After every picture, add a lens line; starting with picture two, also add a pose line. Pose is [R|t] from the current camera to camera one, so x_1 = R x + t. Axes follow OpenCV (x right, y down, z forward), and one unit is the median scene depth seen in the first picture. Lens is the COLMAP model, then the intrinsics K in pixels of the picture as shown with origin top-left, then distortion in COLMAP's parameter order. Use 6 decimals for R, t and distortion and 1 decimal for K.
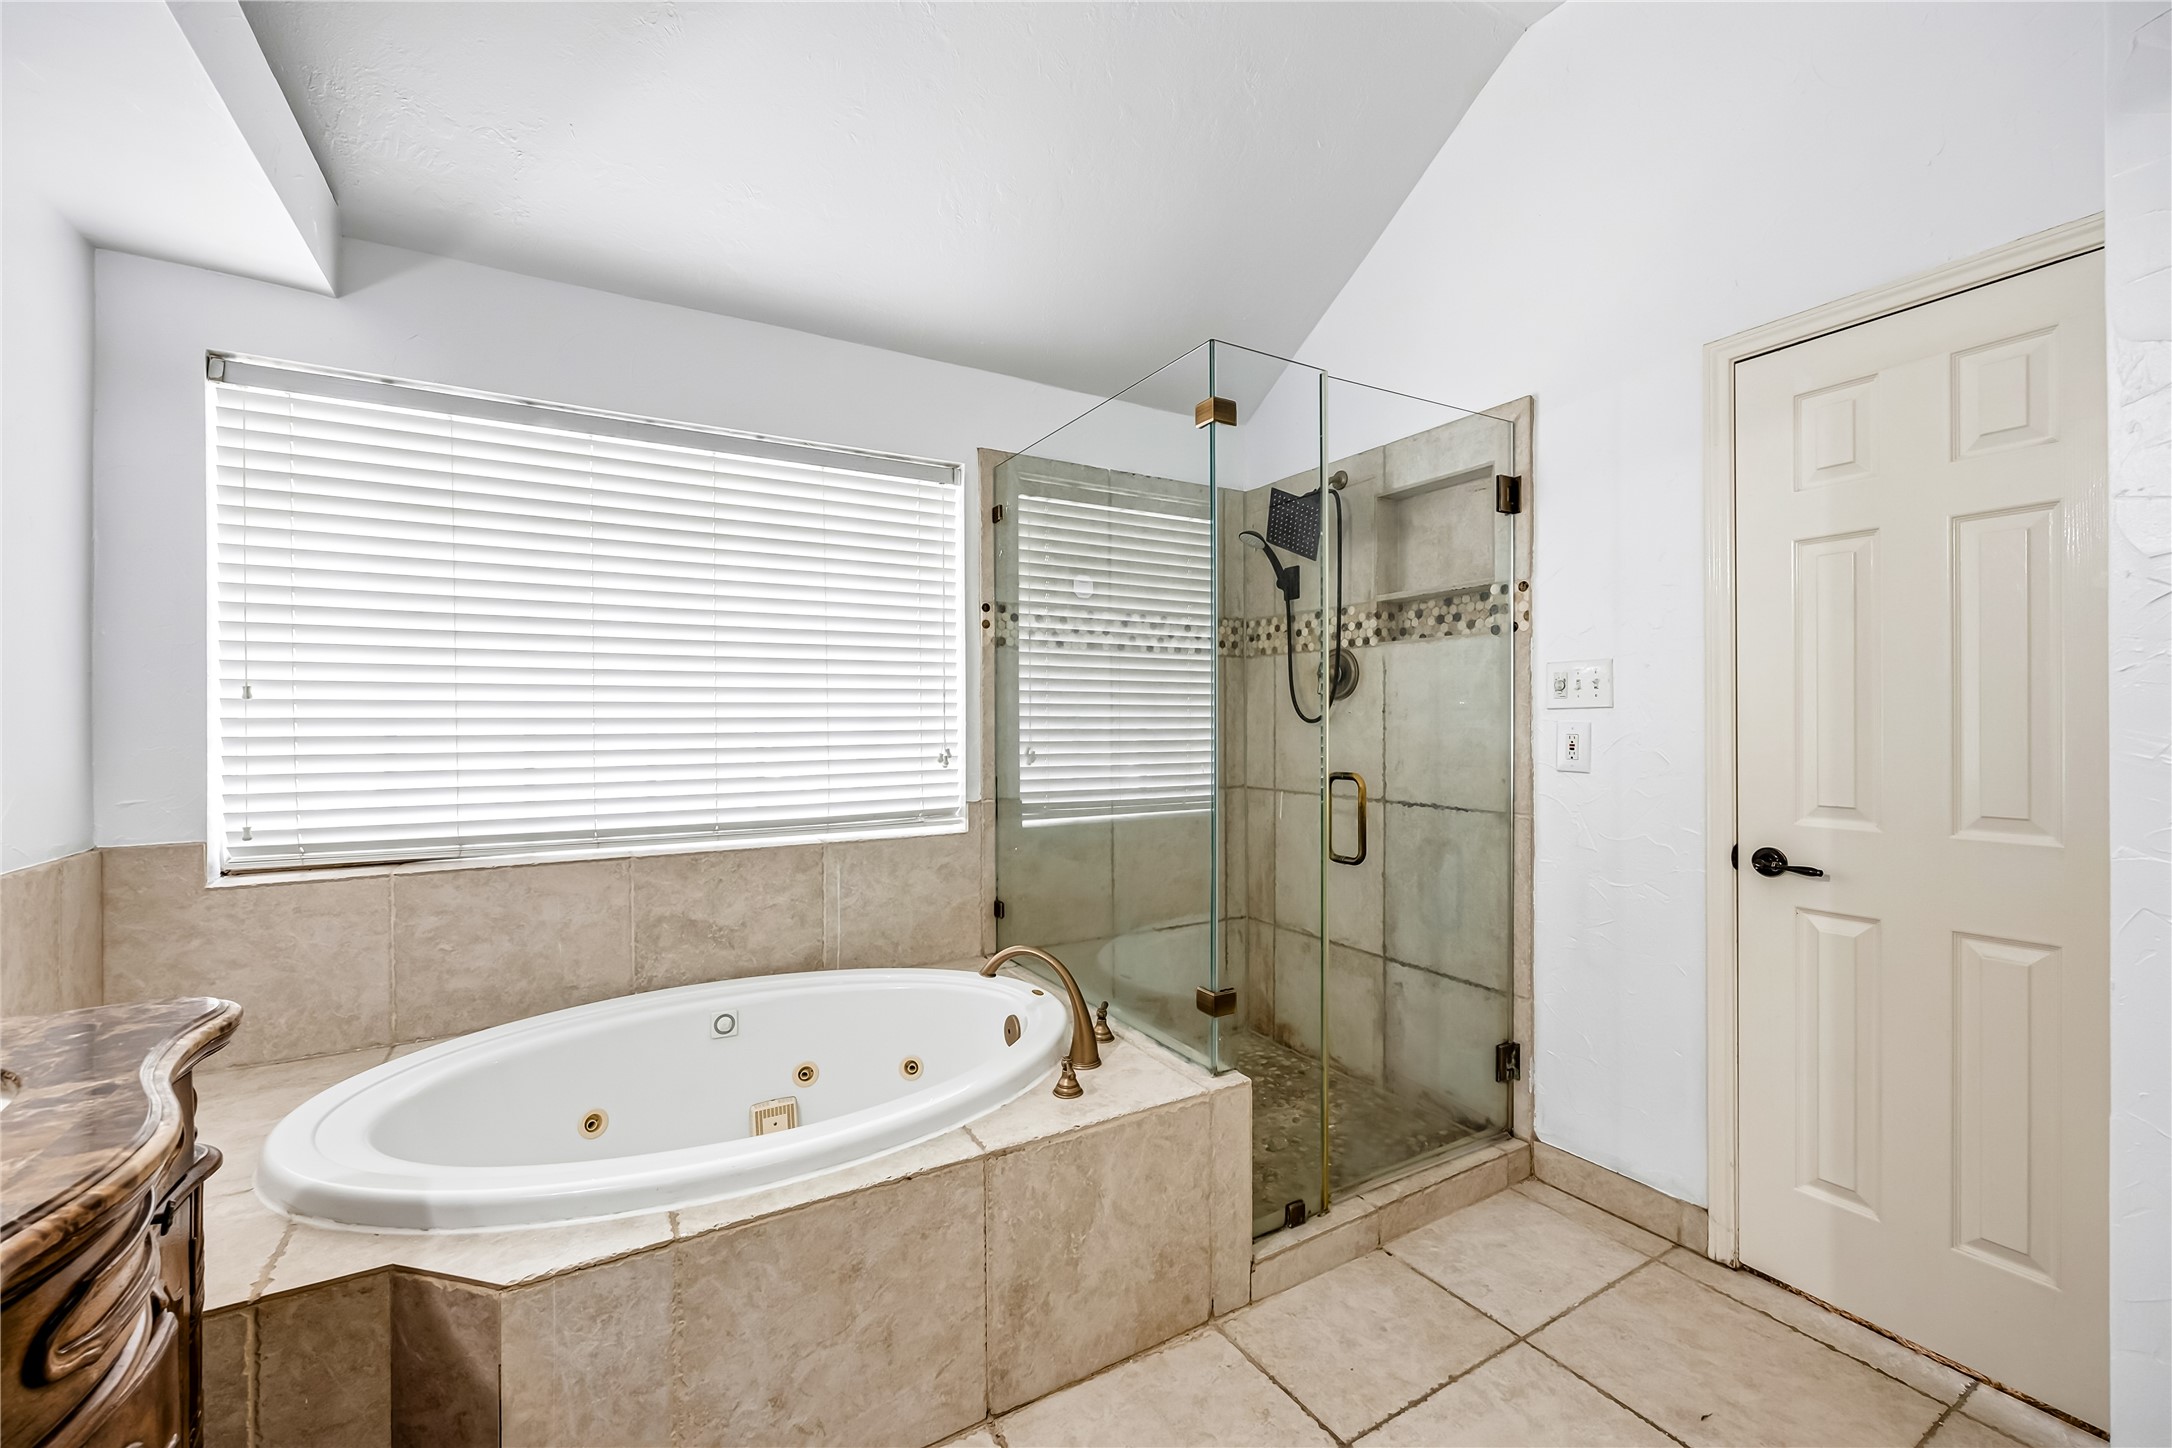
lens RADIAL K [[863.0, 0, 1079.9], [0, 863.0, 725.7], [0, 0, 1]] dist [-0.011148, 0.000778]
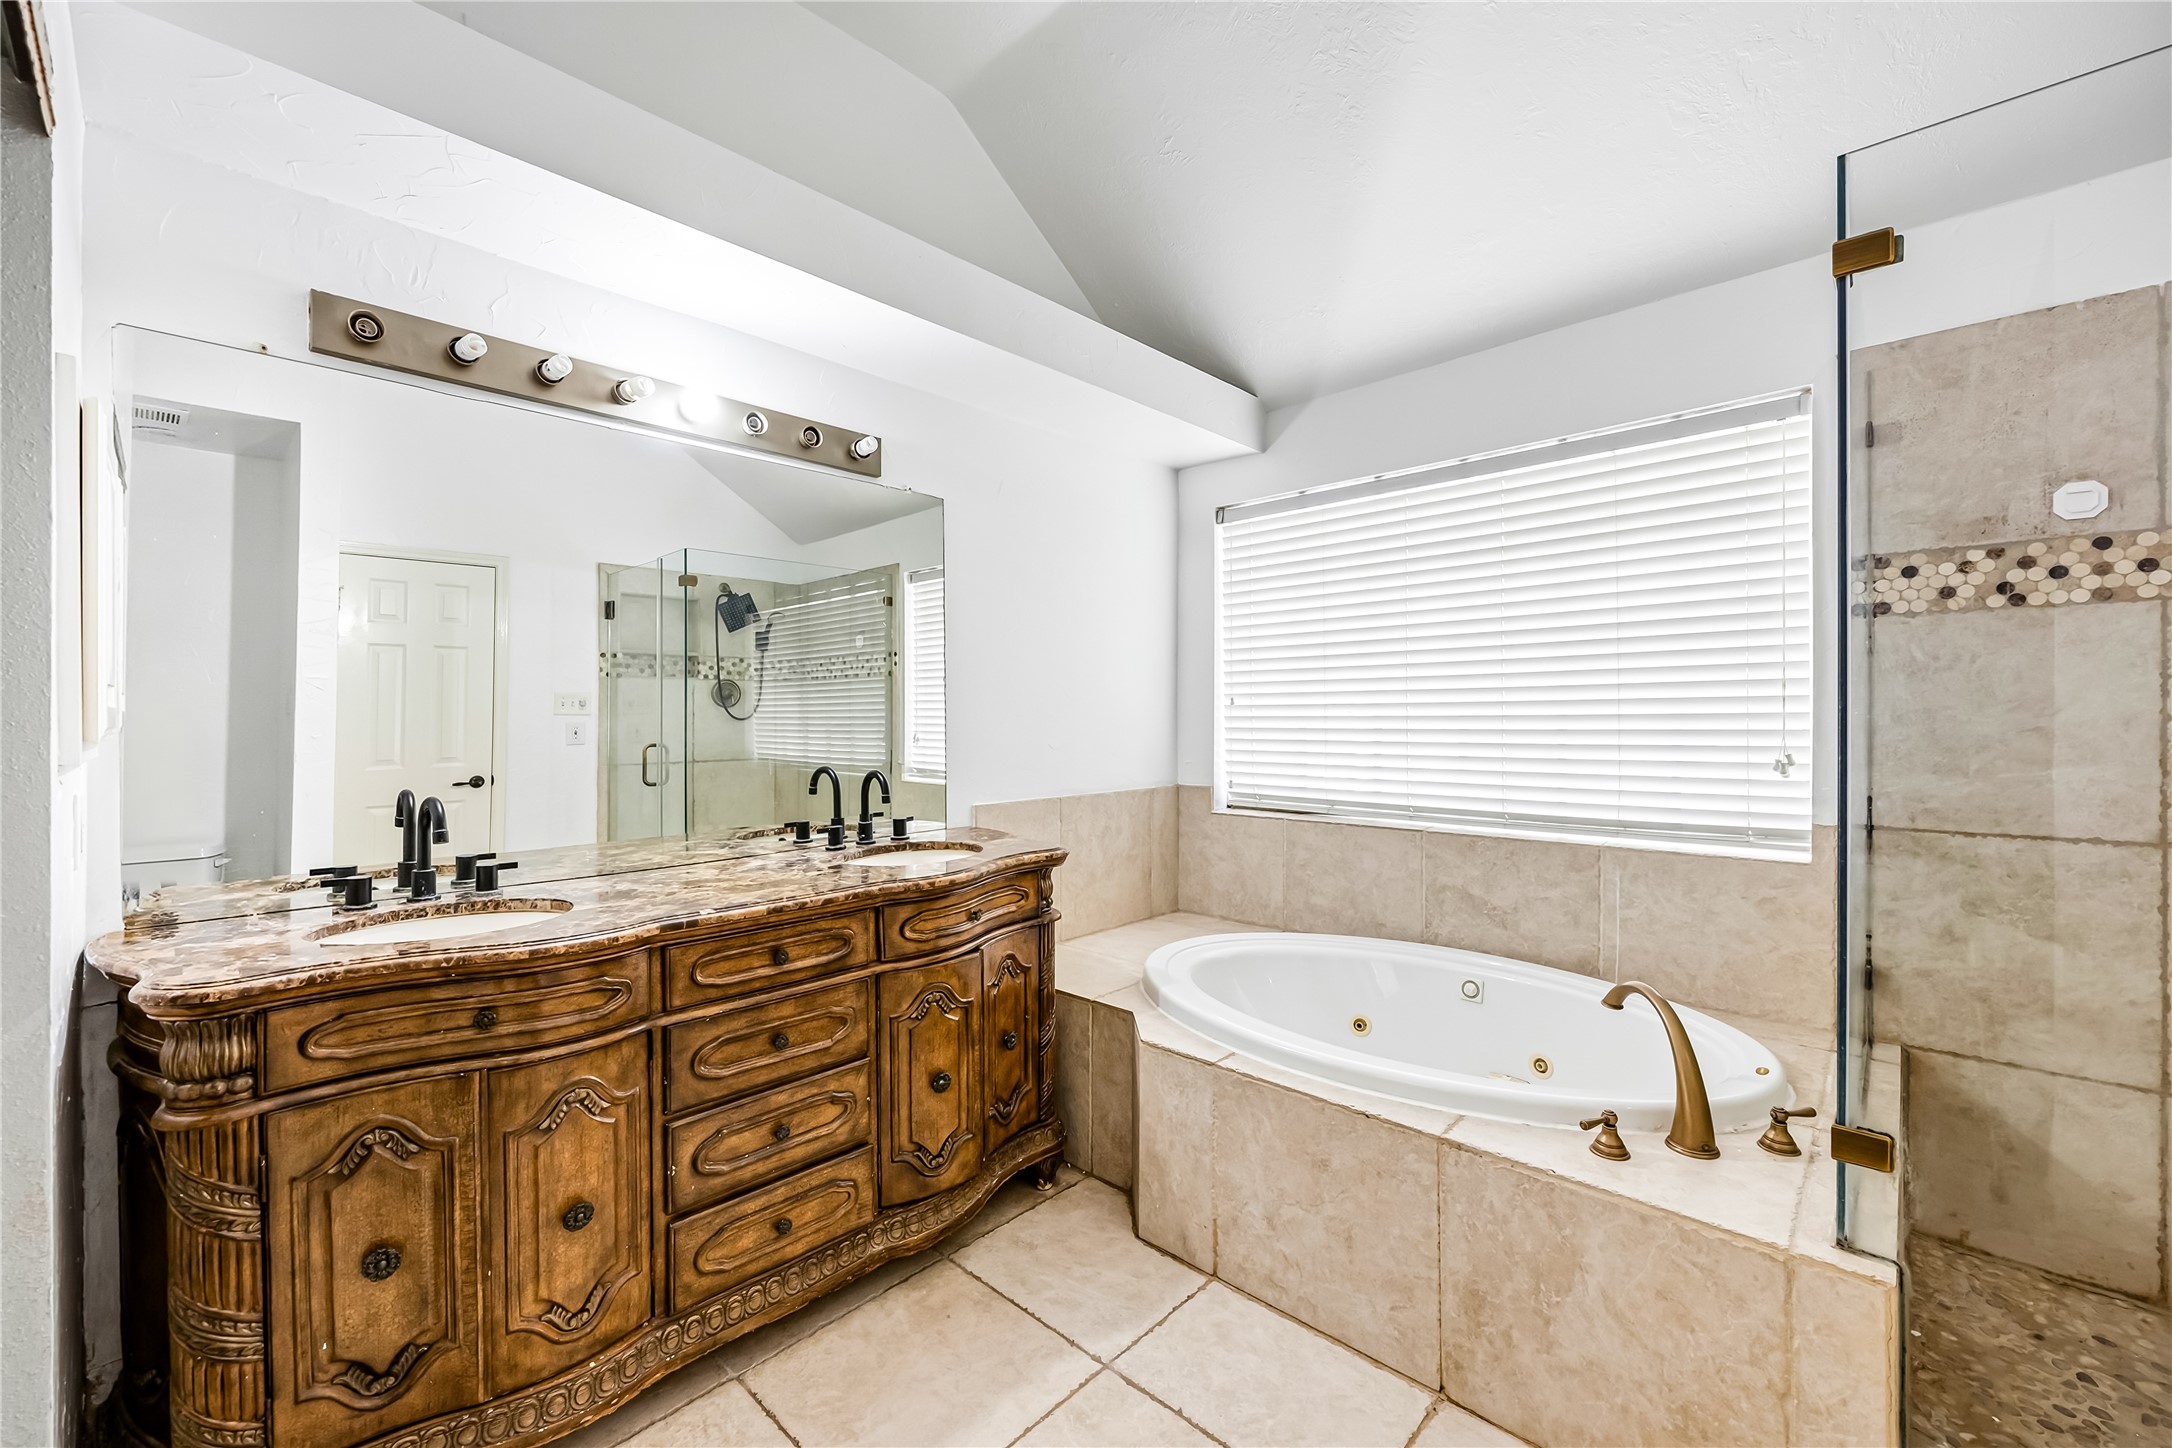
lens RADIAL K [[863.0, 0, 1079.9], [0, 863.0, 725.7], [0, 0, 1]] dist [-0.011148, 0.000778]
pose [[0.276771, 0.009958, -0.960884, 0.548245], [-0.004554, 0.999949, 0.009051, -0.004461], [0.960925, 0.001871, 0.276802, 0.211797]]
